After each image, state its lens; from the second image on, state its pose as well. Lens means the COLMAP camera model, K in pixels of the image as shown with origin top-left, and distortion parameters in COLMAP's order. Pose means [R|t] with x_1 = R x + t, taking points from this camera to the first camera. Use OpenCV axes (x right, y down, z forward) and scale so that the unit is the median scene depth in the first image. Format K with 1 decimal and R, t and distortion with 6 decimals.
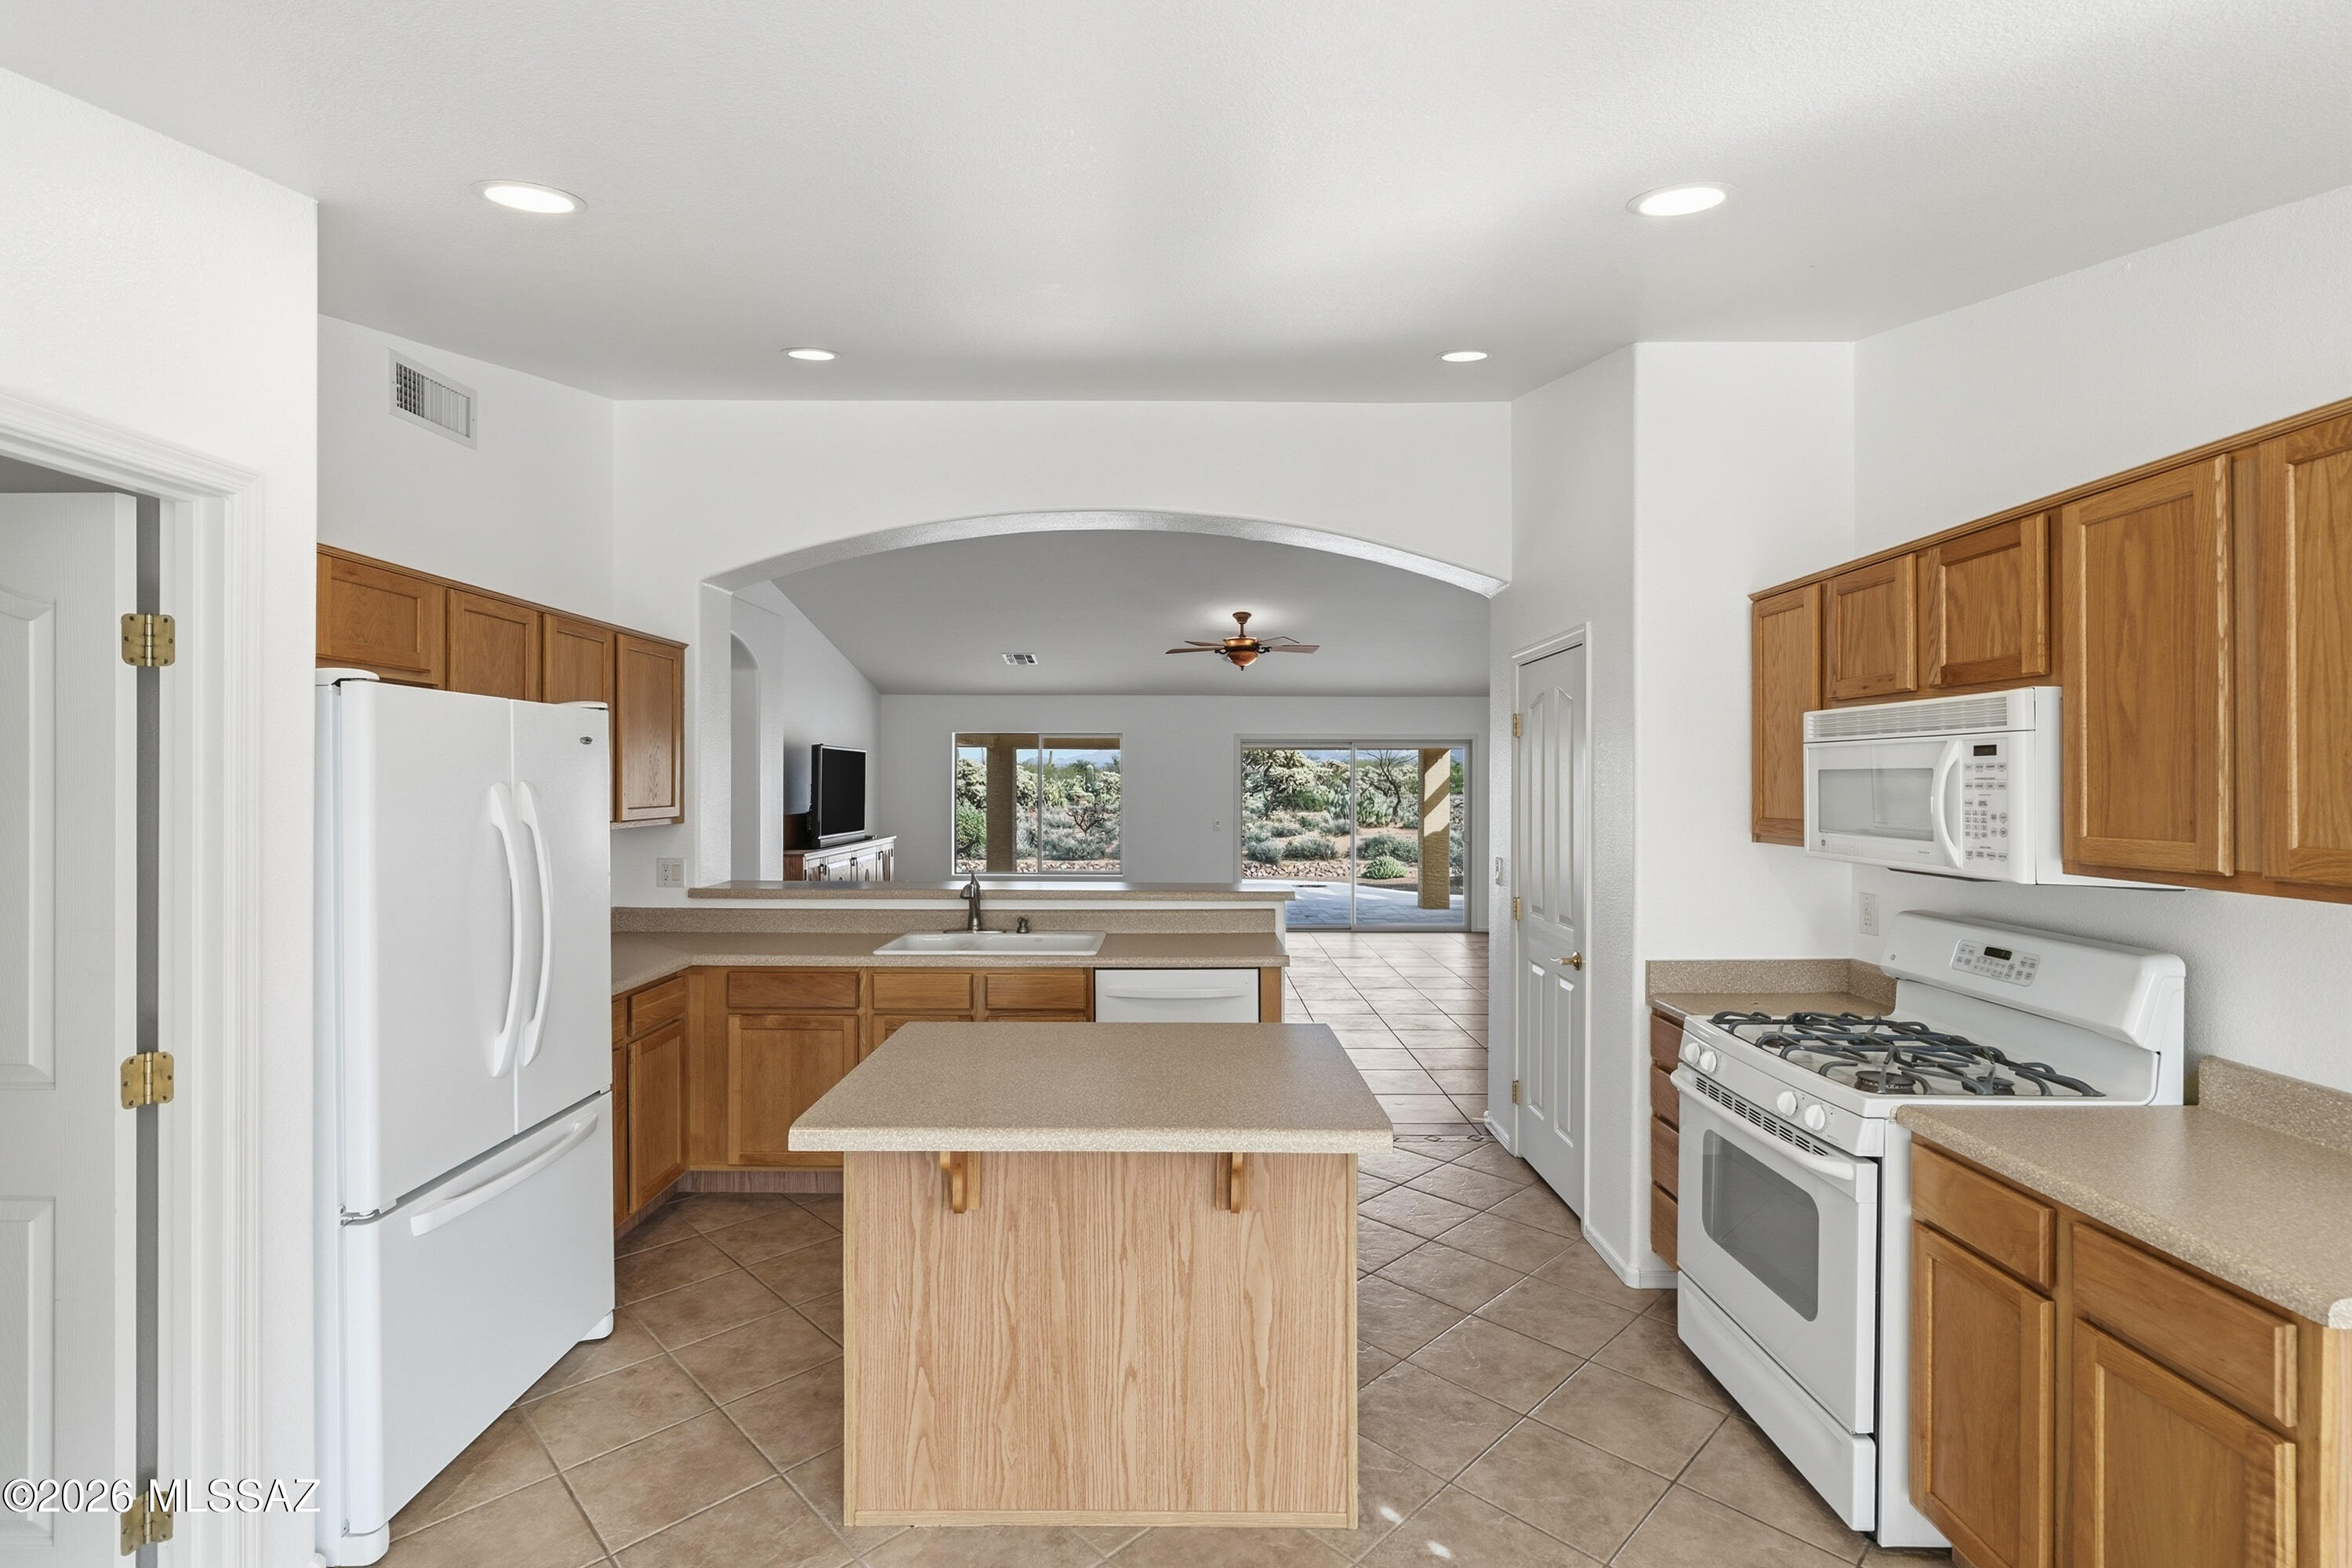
lens RADIAL K [[1065.7, 0, 1166.6], [0, 1065.7, 773.0], [0, 0, 1]] dist [-0.009845, 0.003312]
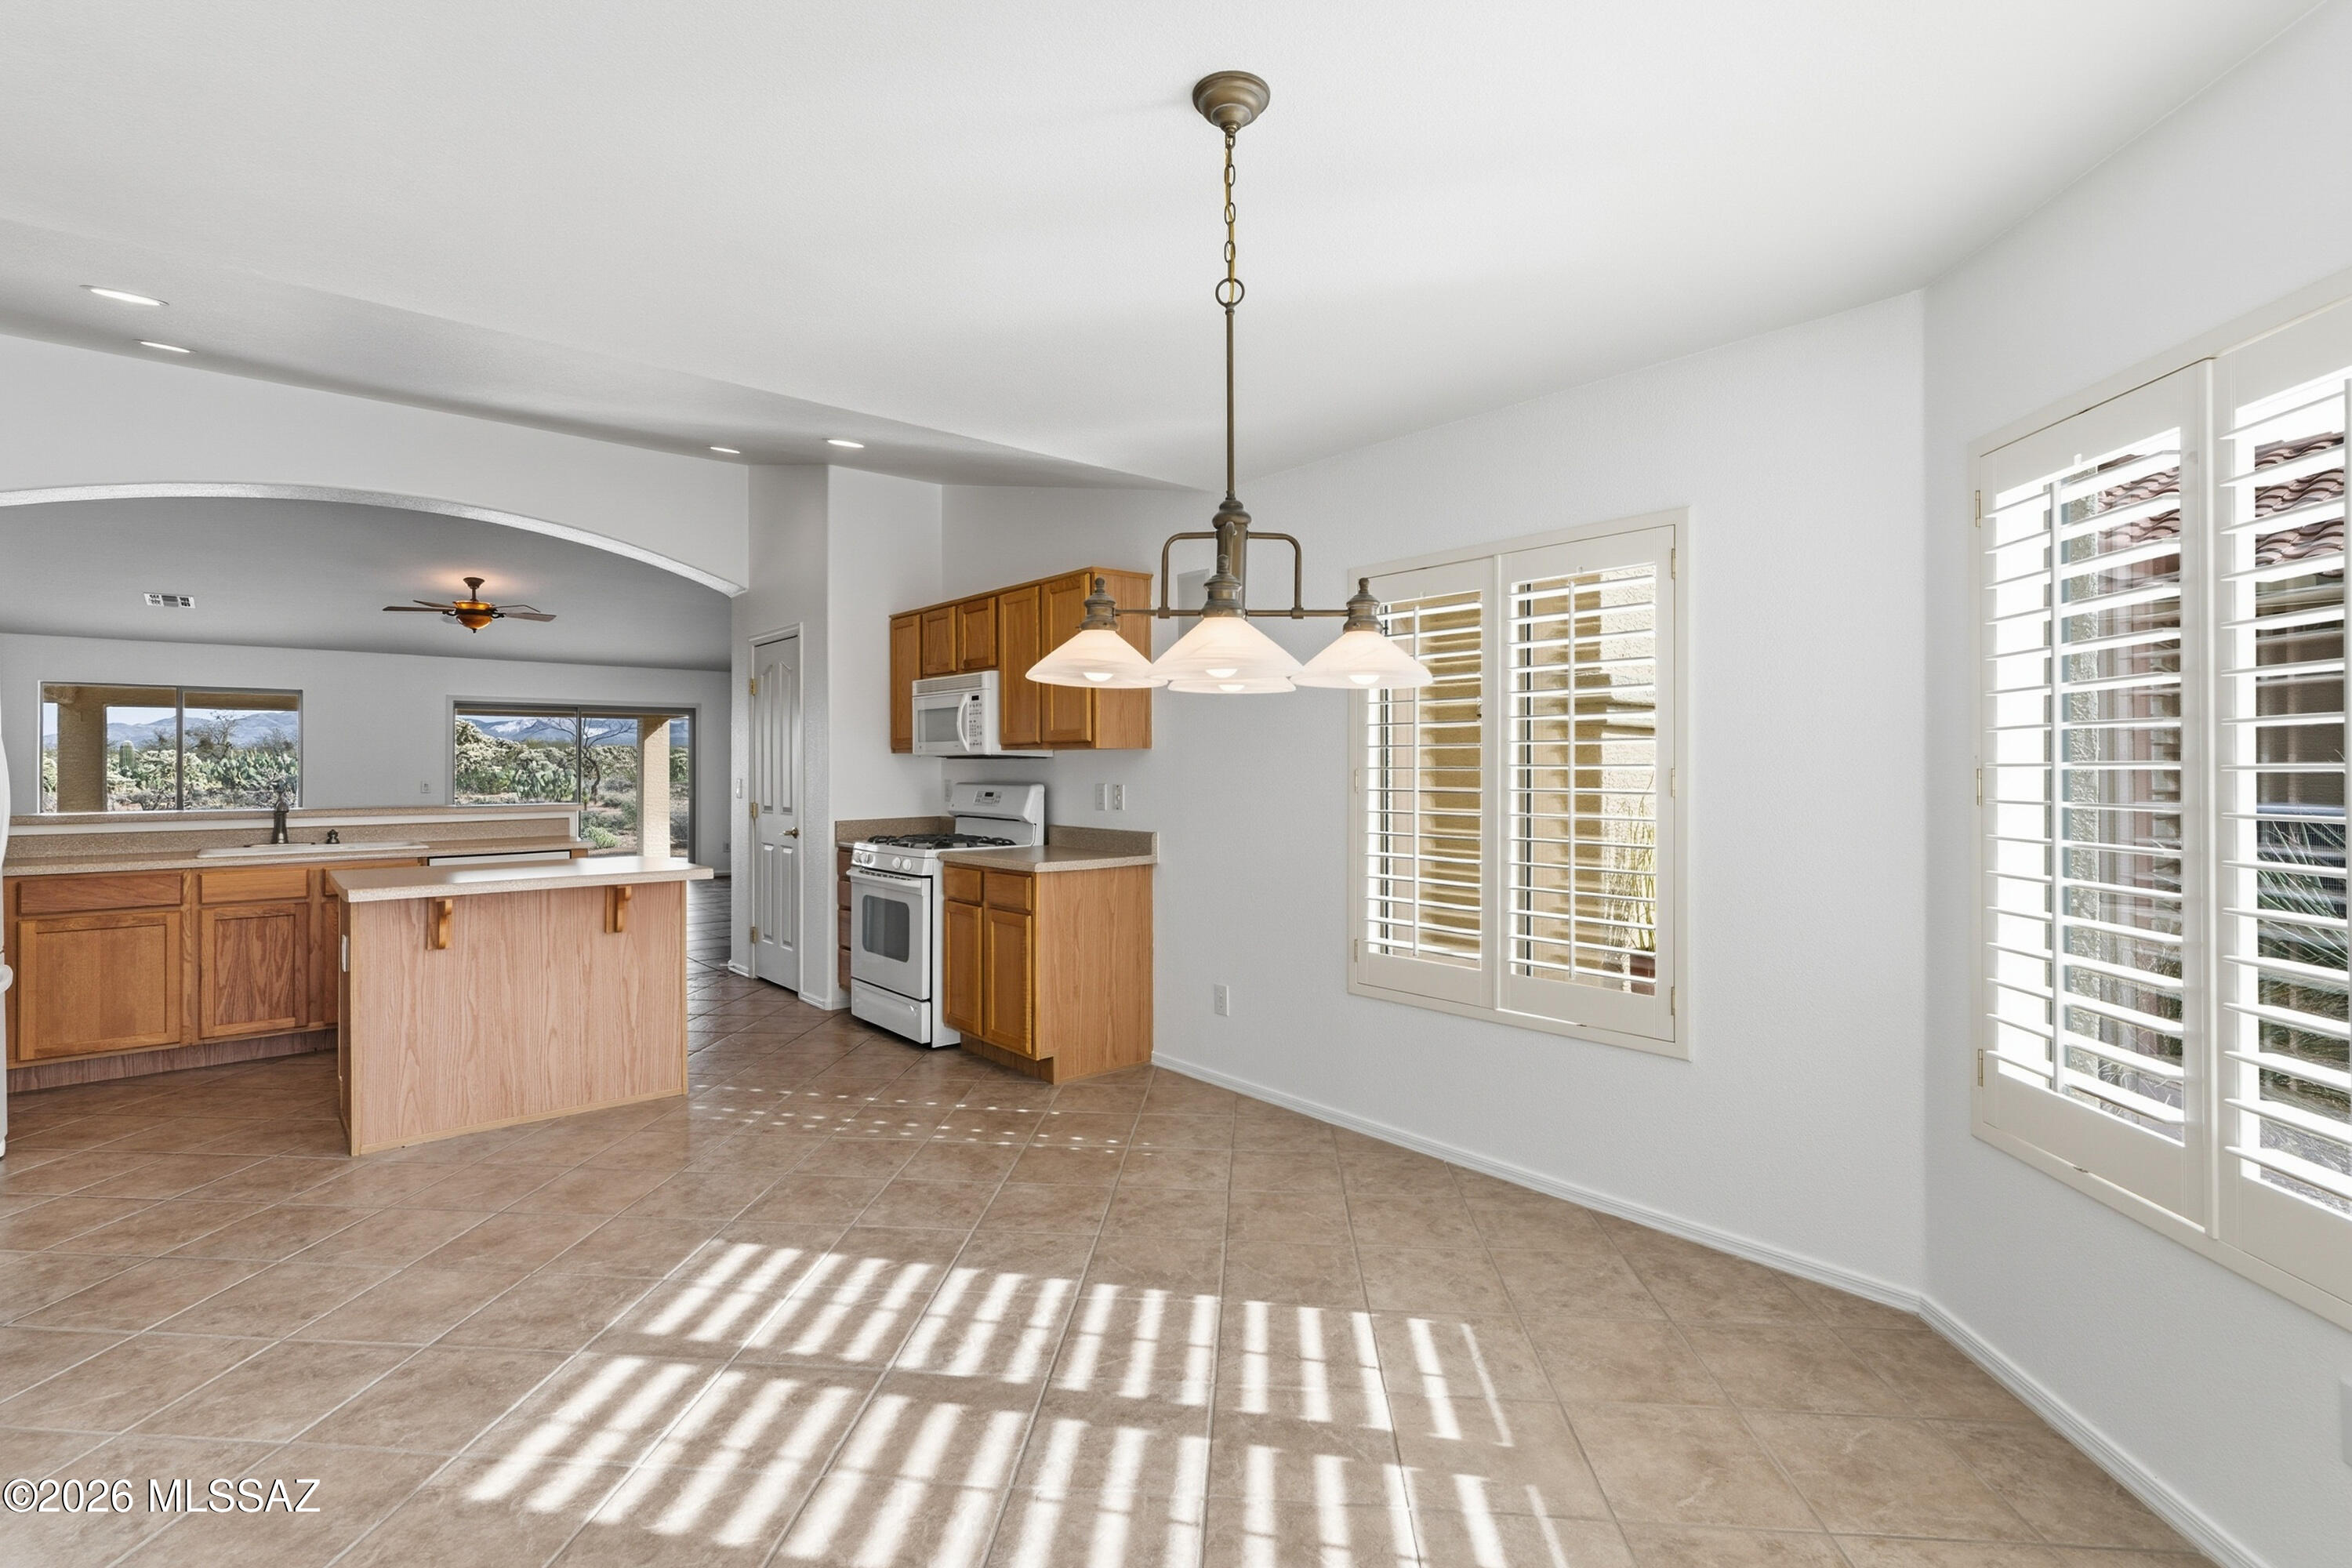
lens RADIAL K [[1065.7, 0, 1173.6], [0, 1065.7, 763.3], [0, 0, 1]] dist [-0.009845, 0.003312]
pose [[0.749156, -0.003287, 0.662386, -0.402457], [-0.000543, 0.999984, 0.005576, 0.100398], [-0.662394, -0.004537, 0.749142, -0.943685]]
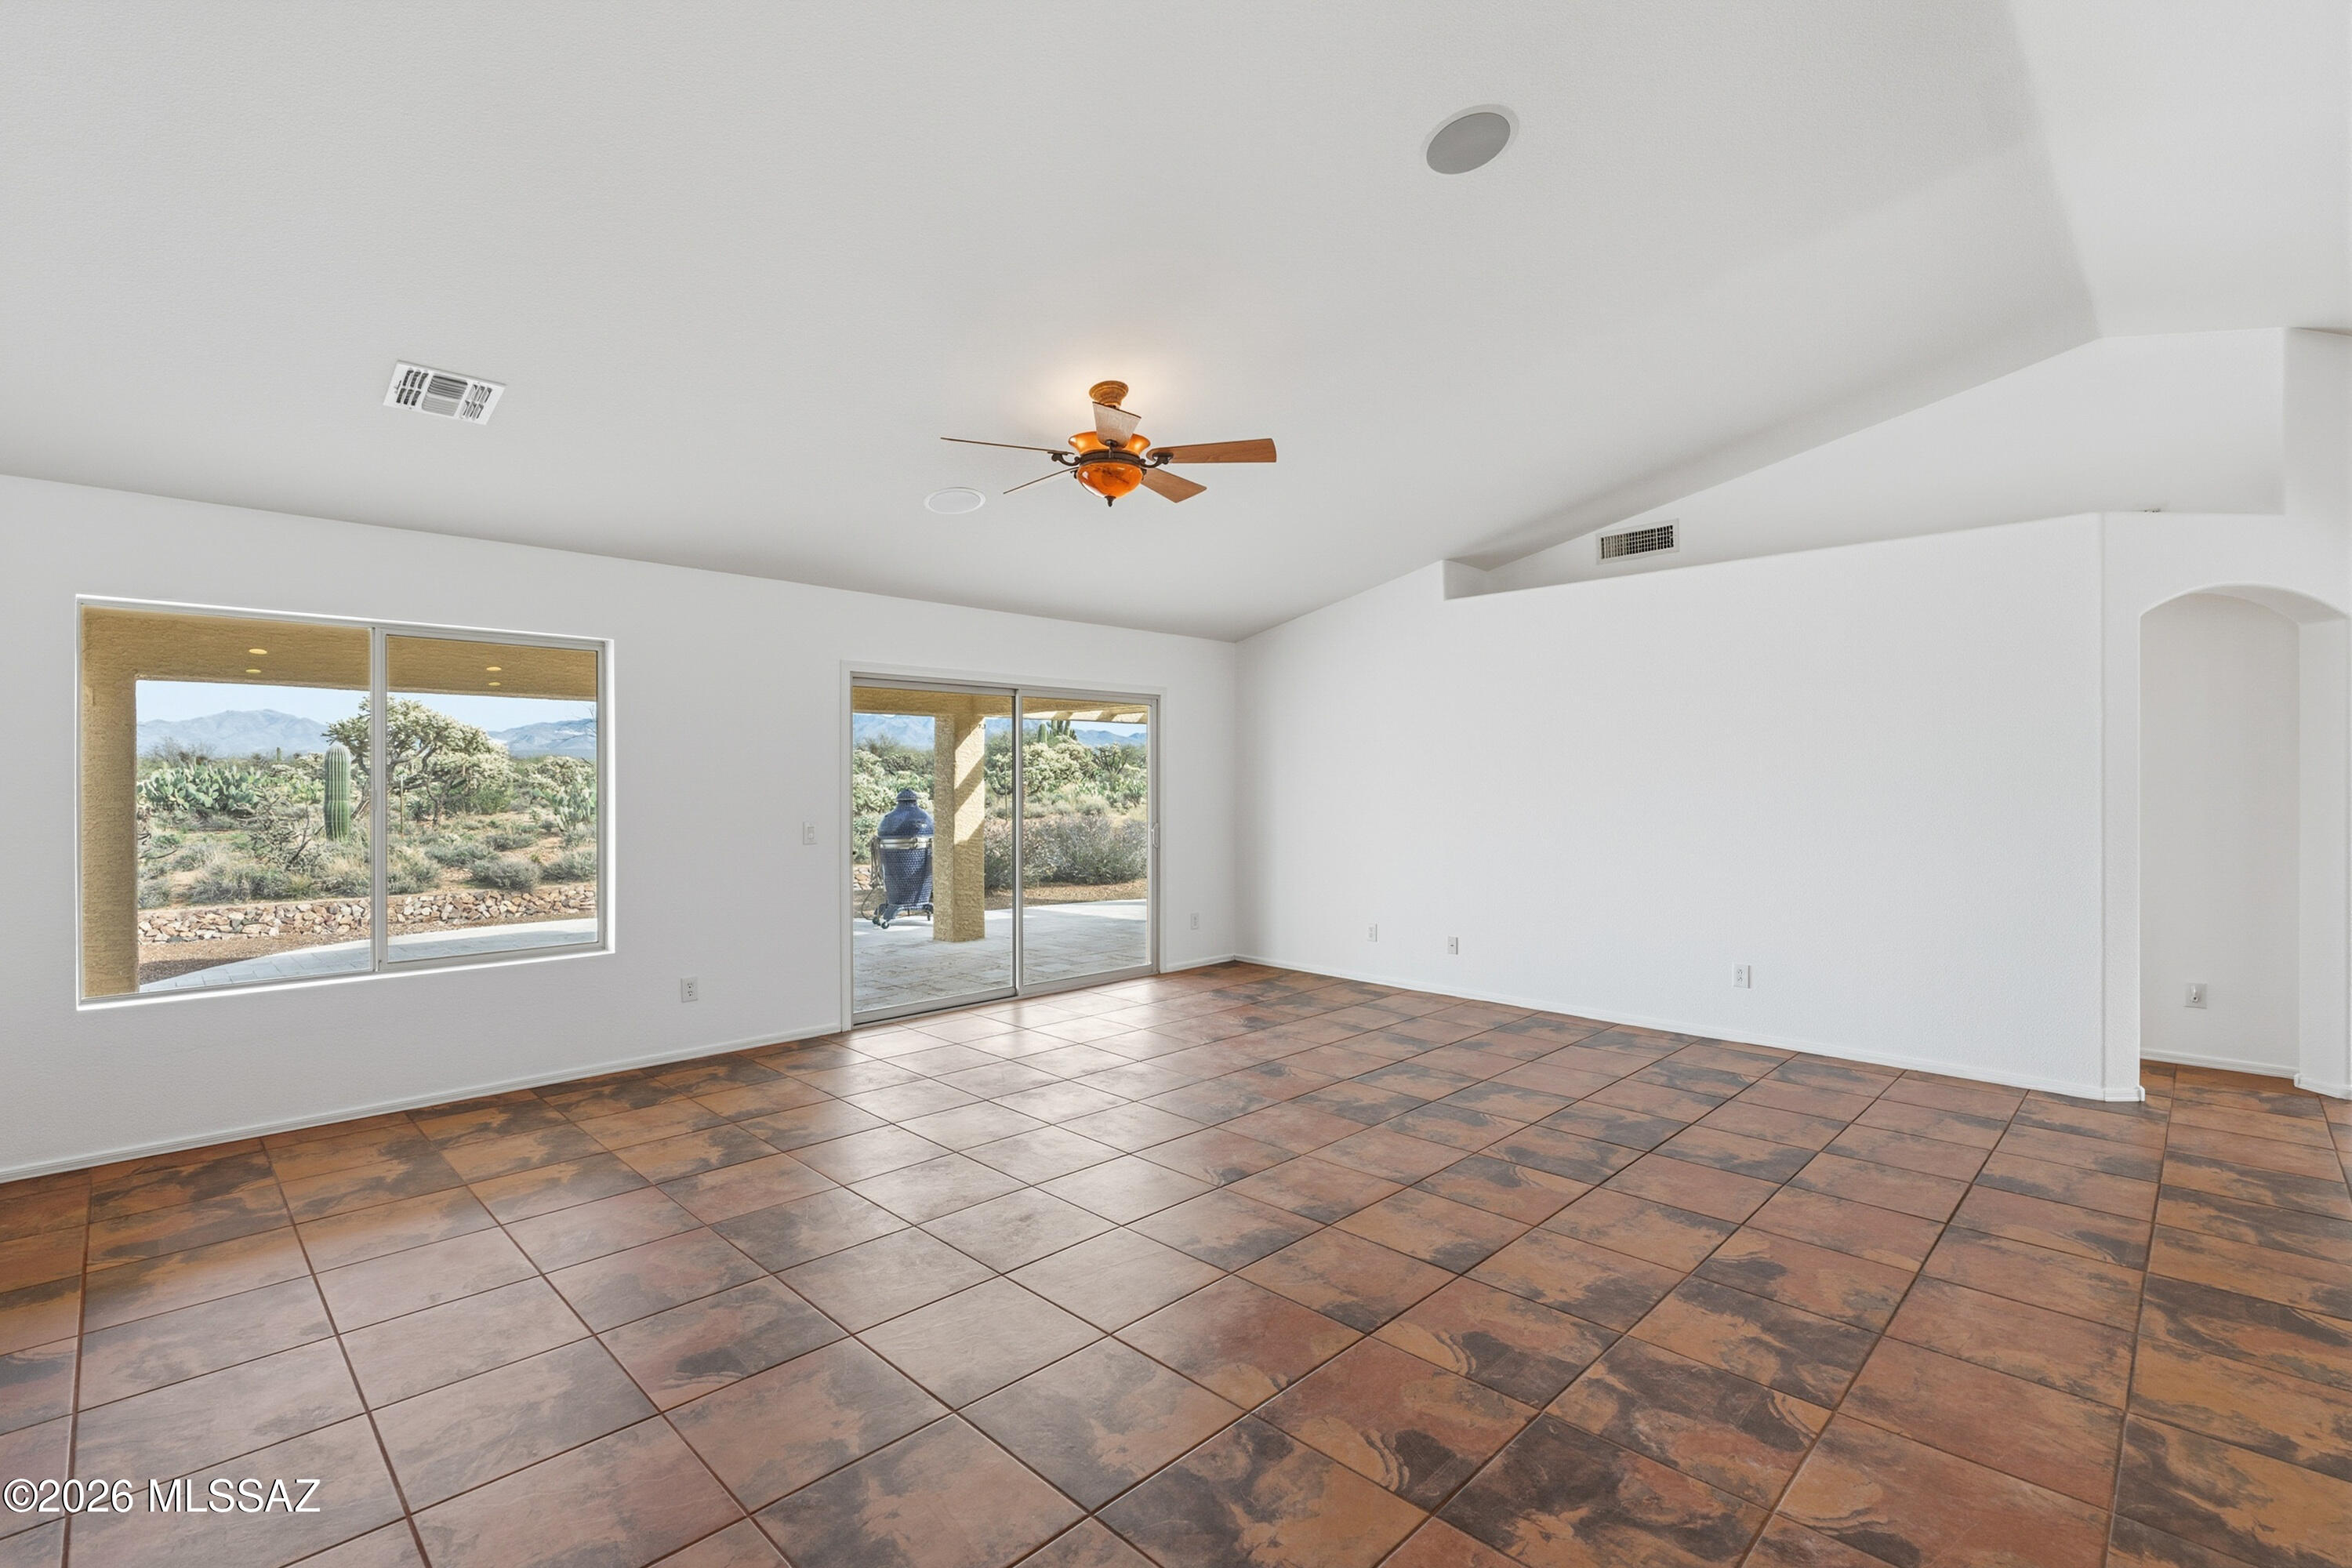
lens RADIAL K [[1065.7, 0, 1169.3], [0, 1065.7, 779.9], [0, 0, 1]] dist [-0.009845, 0.003312]
pose [[0.701593, -0.003642, 0.712569, -0.939366], [-0.002991, 0.999963, 0.008056, 0.085359], [-0.712572, -0.007783, 0.701556, 2.398538]]
